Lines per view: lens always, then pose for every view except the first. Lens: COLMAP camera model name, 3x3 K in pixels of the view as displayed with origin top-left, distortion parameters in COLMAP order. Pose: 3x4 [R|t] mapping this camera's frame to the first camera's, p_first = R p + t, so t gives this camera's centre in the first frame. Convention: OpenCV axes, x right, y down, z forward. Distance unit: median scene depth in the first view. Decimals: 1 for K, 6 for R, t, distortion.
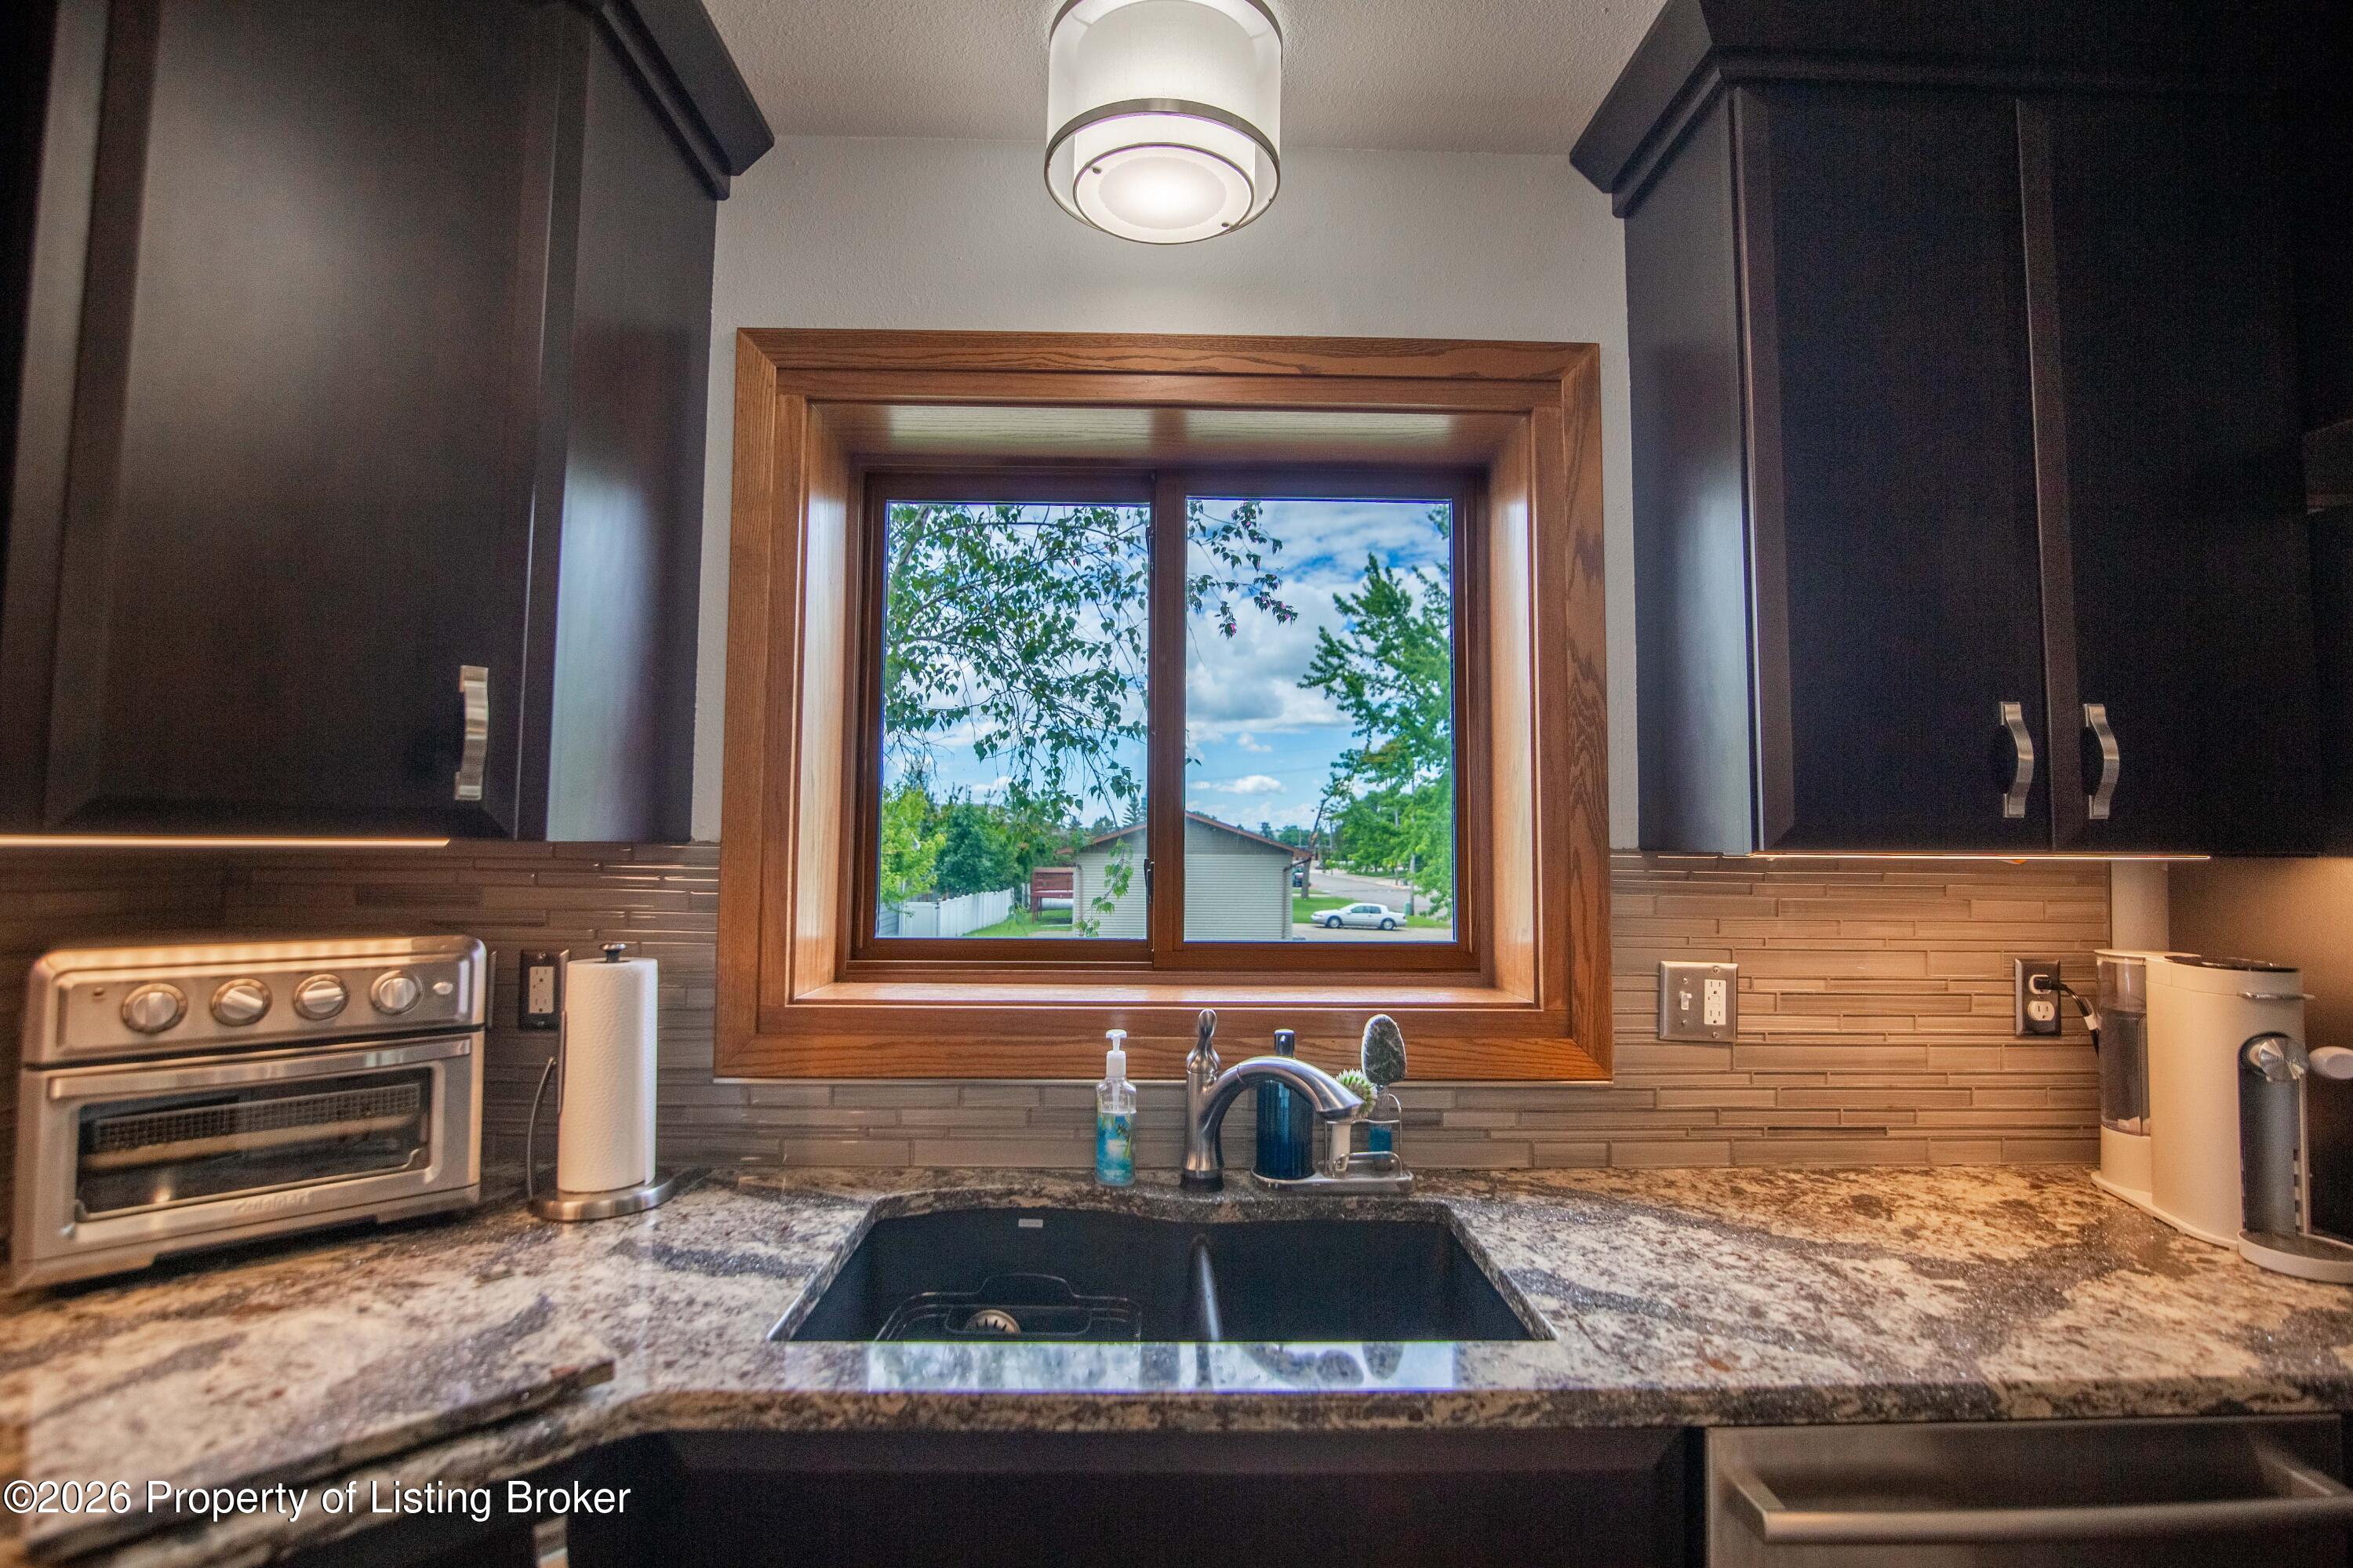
lens RADIAL K [[1094.9, 0, 1180.5], [0, 1094.9, 777.6], [0, 0, 1]] dist [-0.018925, -0.000641]
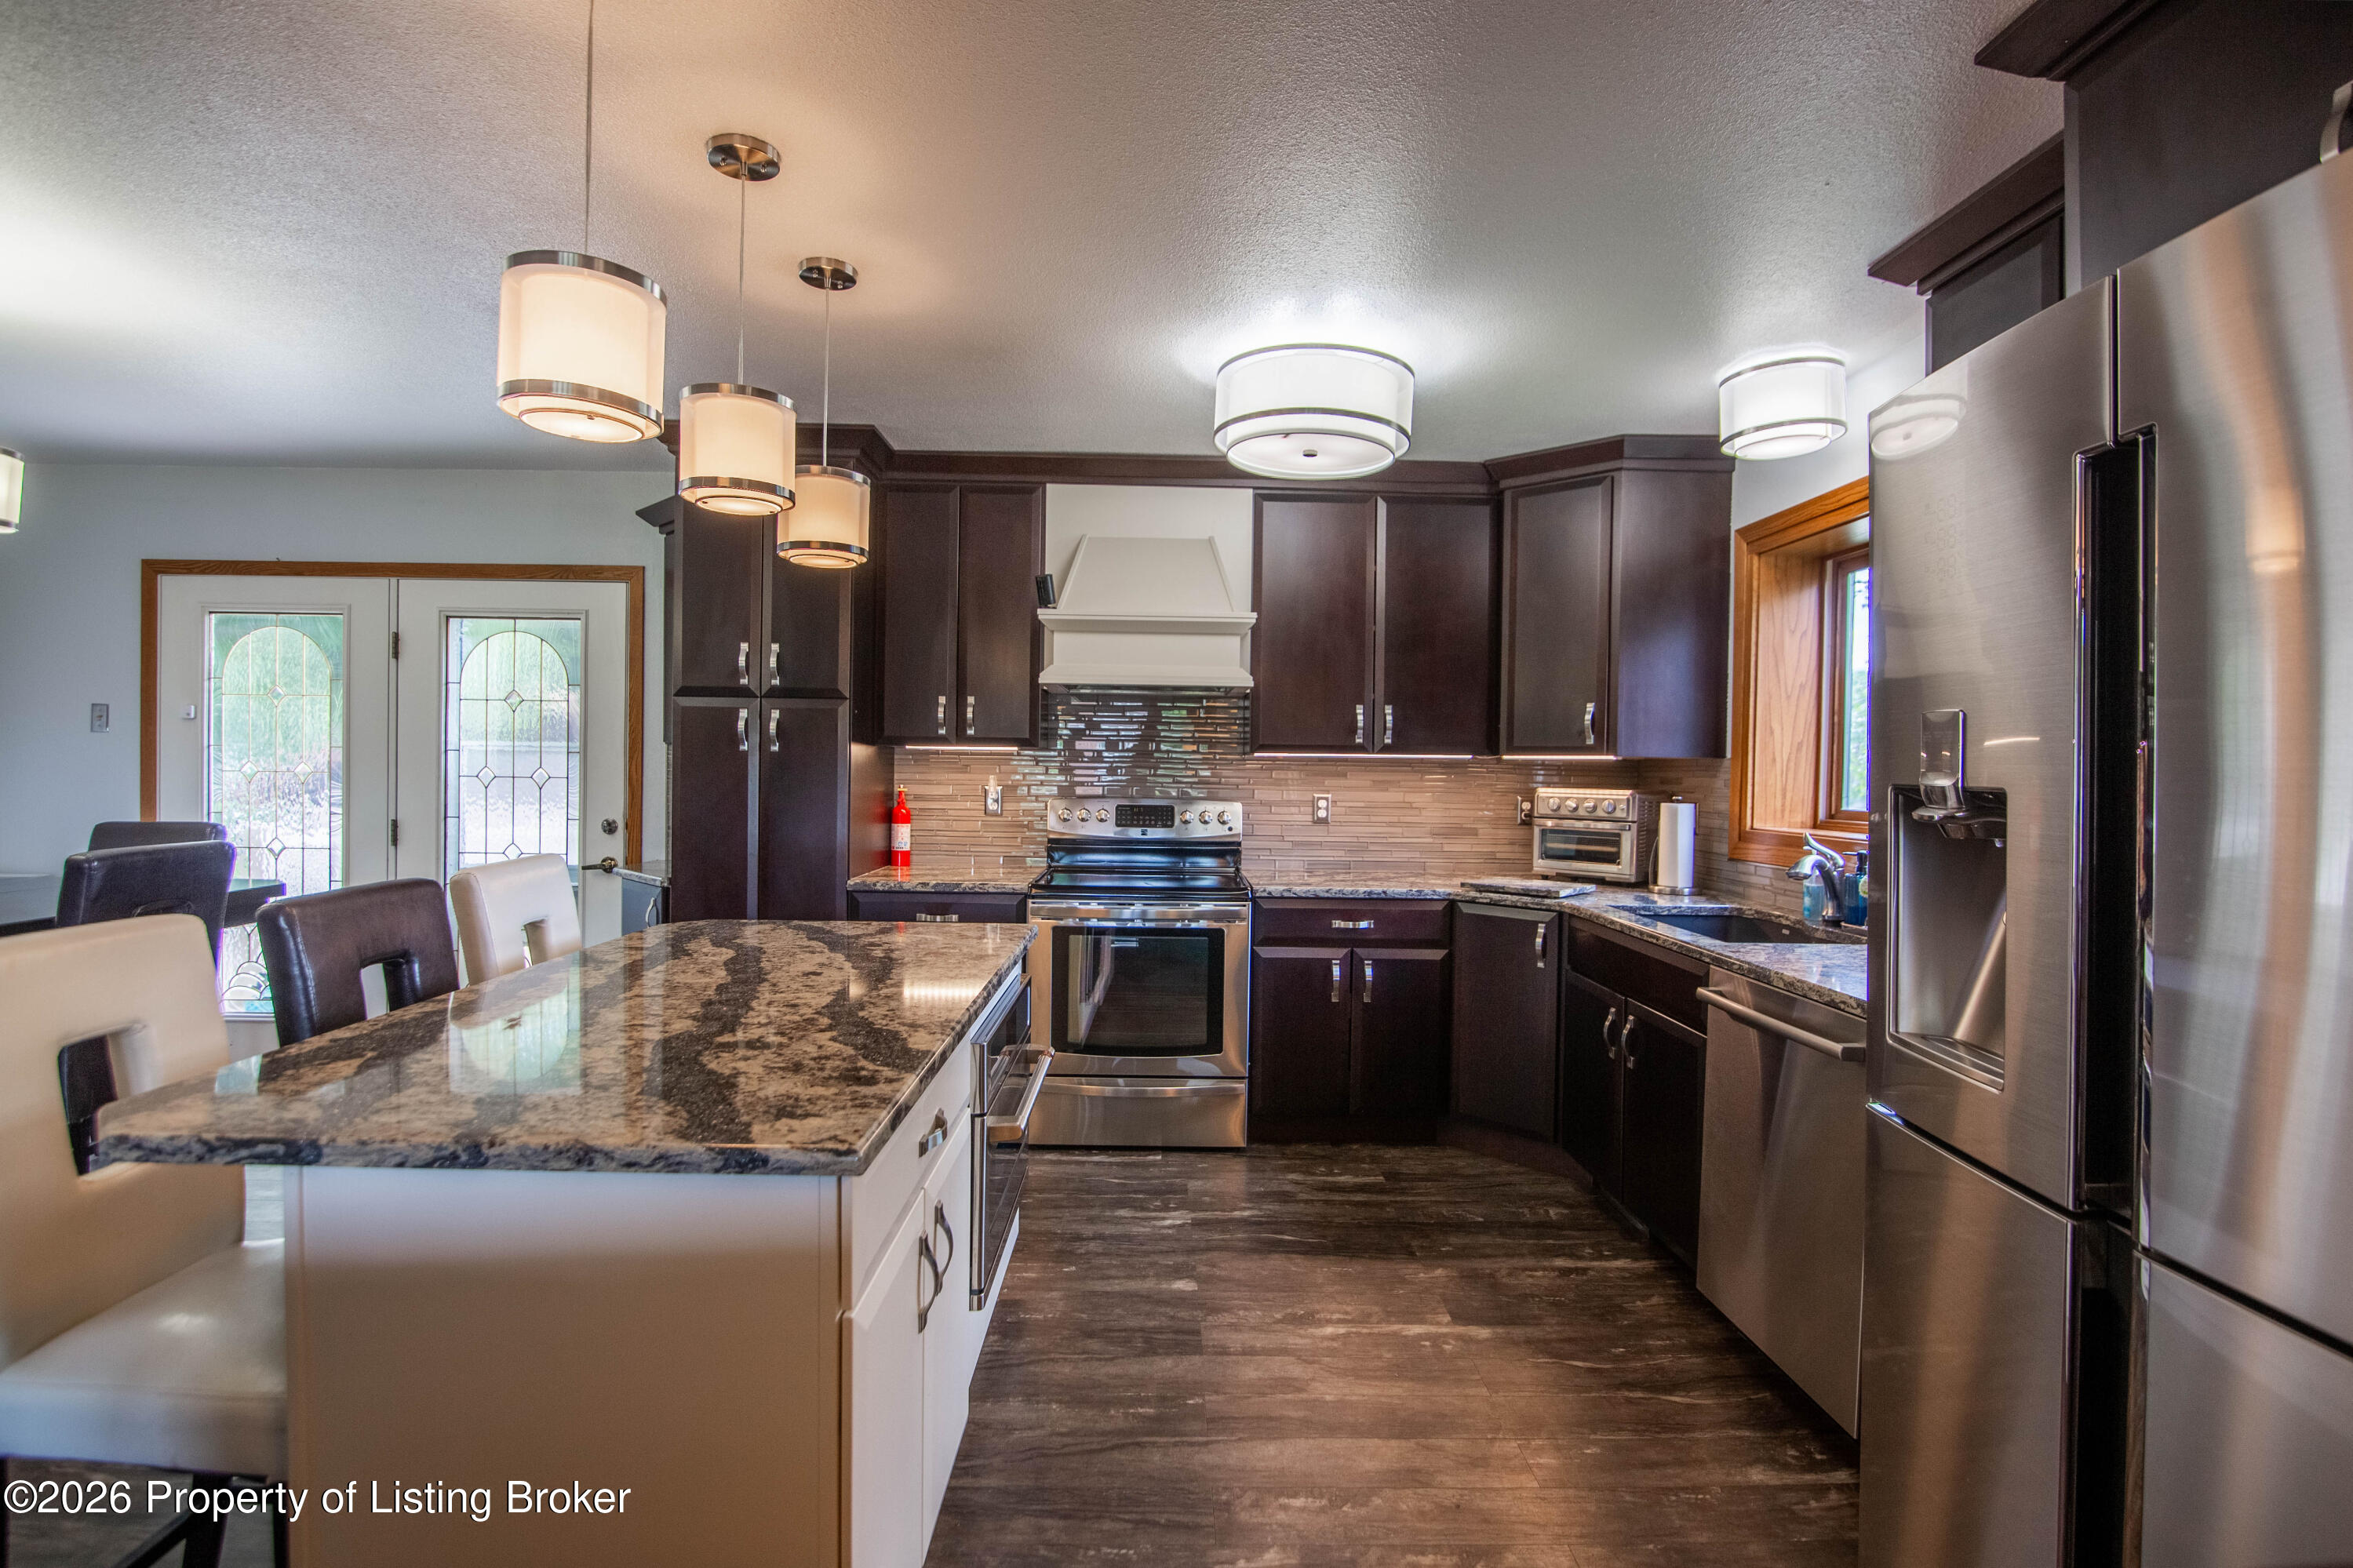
lens RADIAL K [[1094.7, 0, 1180.5], [0, 1094.7, 777.6], [0, 0, 1]] dist [-0.018925, -0.000641]
pose [[-0.000998, -0.000969, -0.999999, 2.099115], [0.042804, 0.999083, -0.001011, 0.057616], [0.999083, -0.042805, -0.000955, -0.186589]]
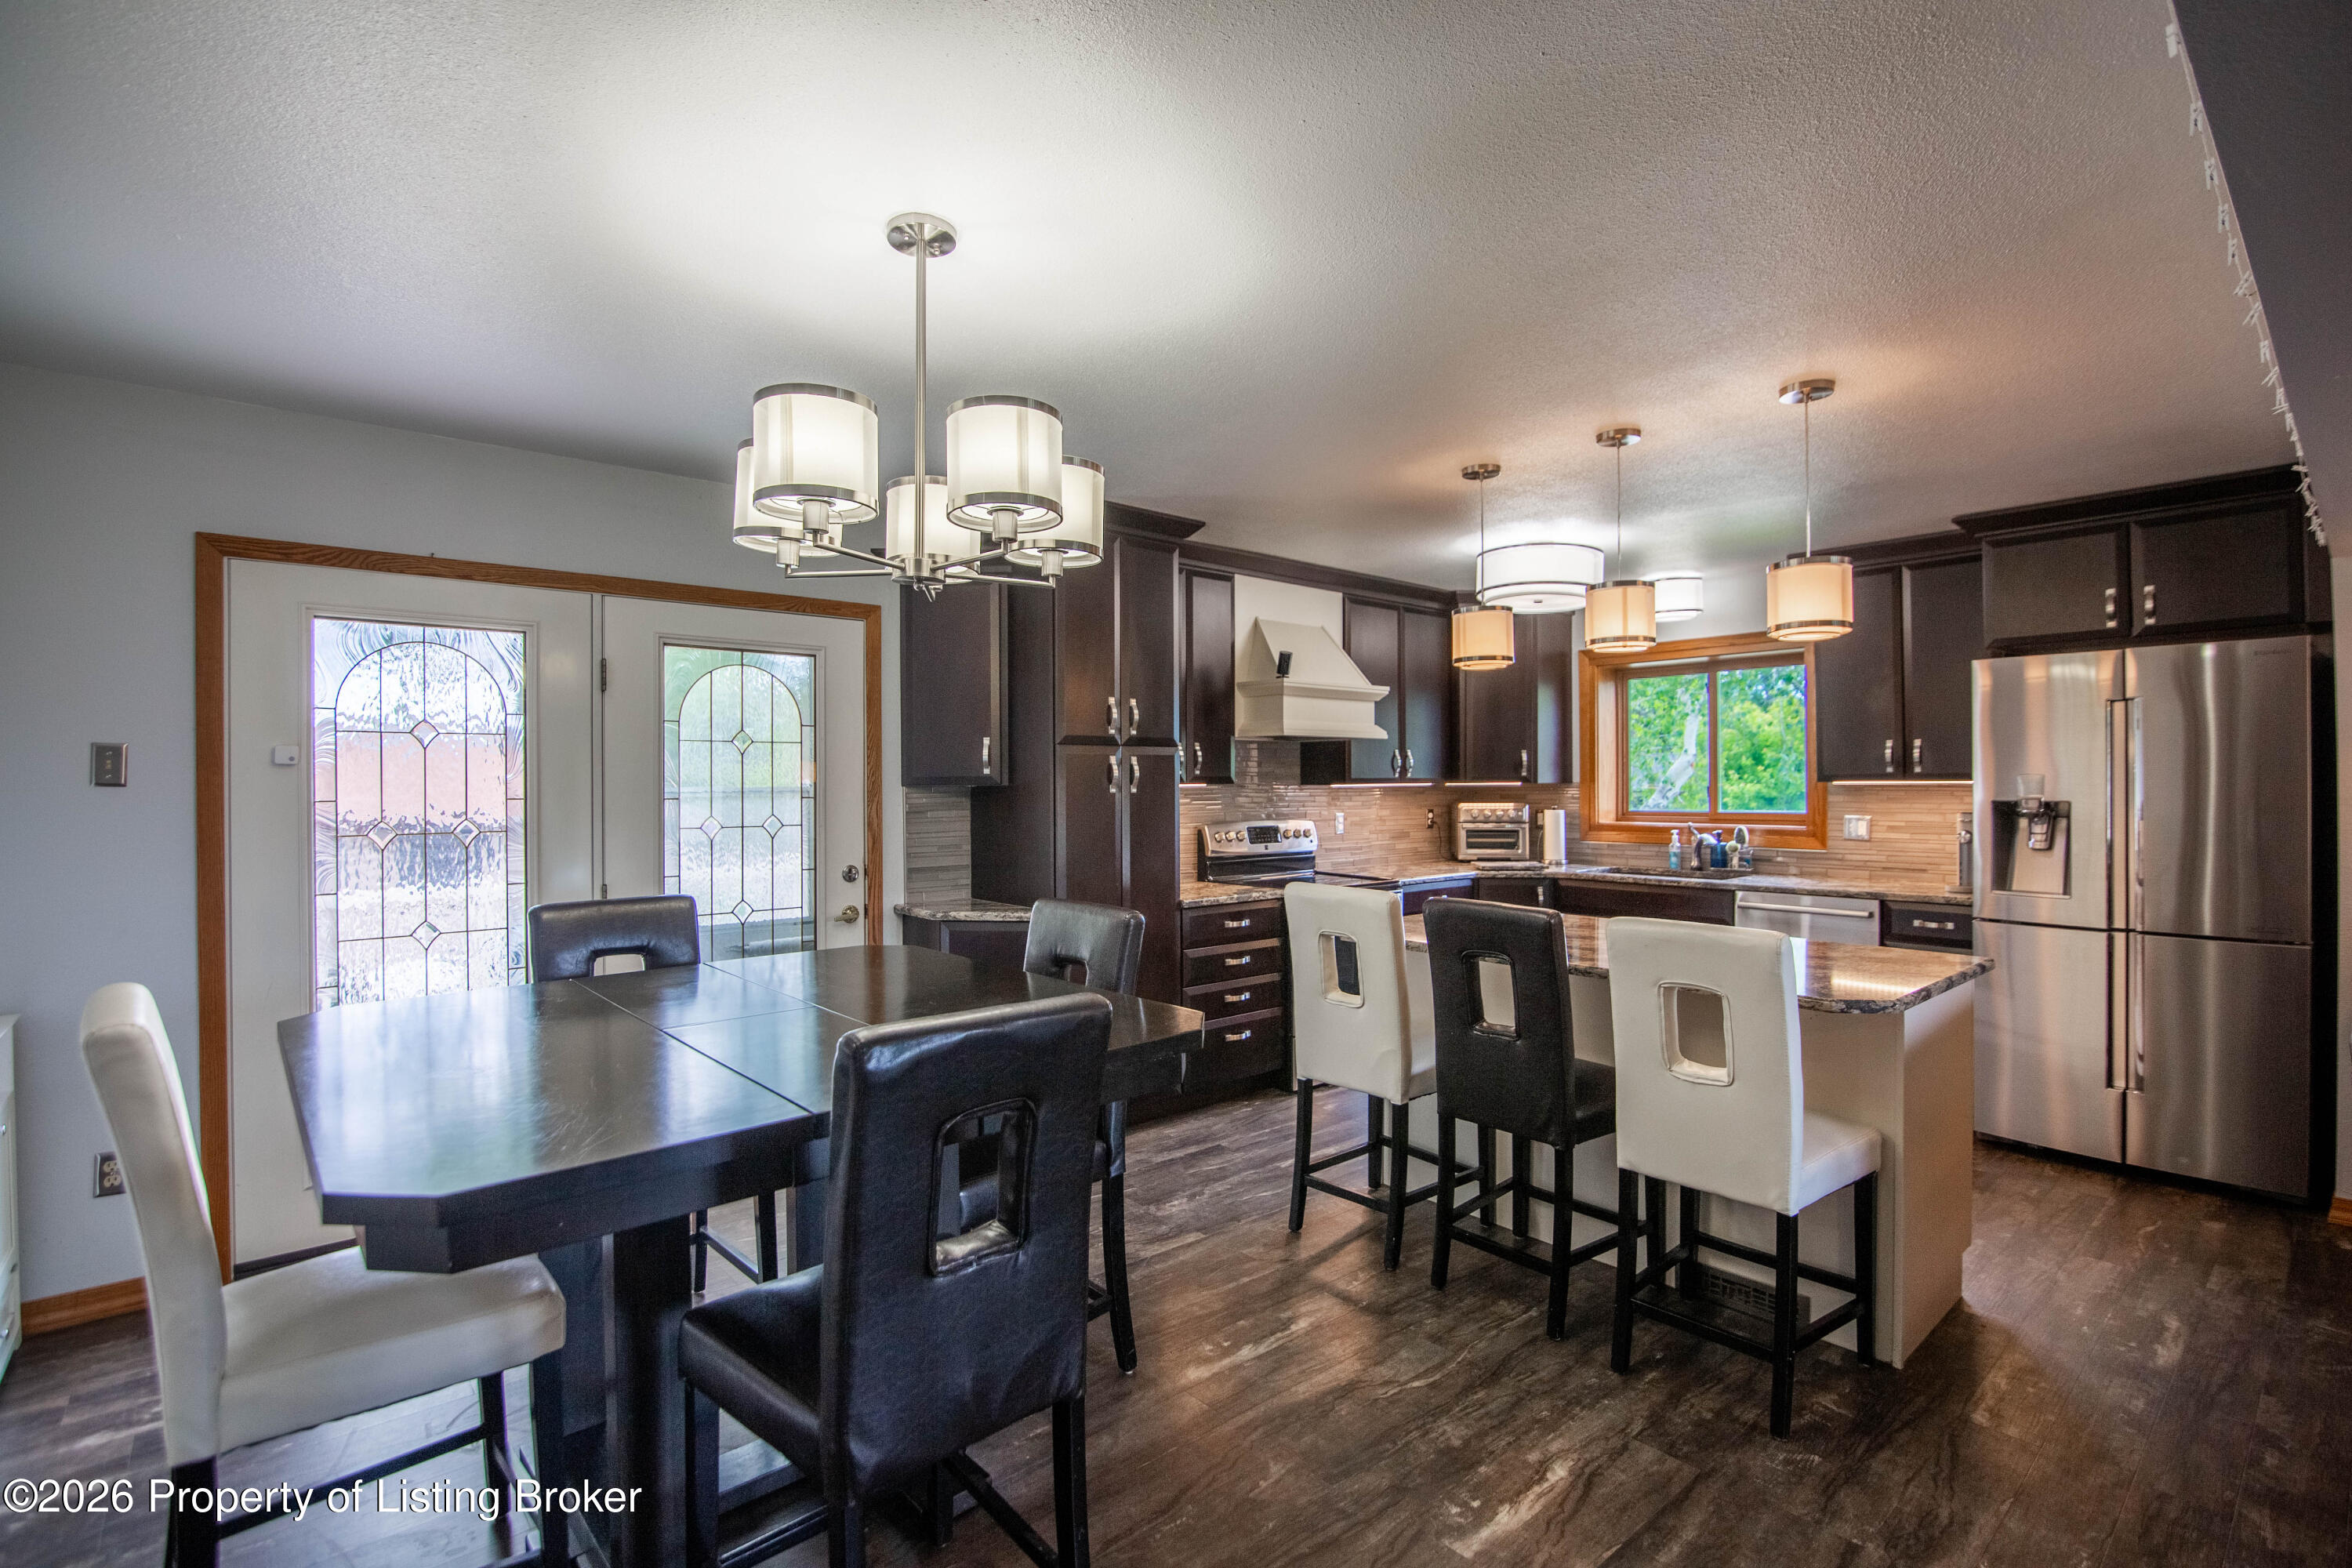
lens RADIAL K [[1094.4, 0, 1180.0], [0, 1094.4, 777.6], [0, 0, 1]] dist [-0.018925, -0.000641]
pose [[0.643765, -0.015744, -0.765062, 1.865157], [0.055636, 0.998105, 0.026276, -0.160614], [0.763198, -0.059480, 0.643421, -2.955949]]
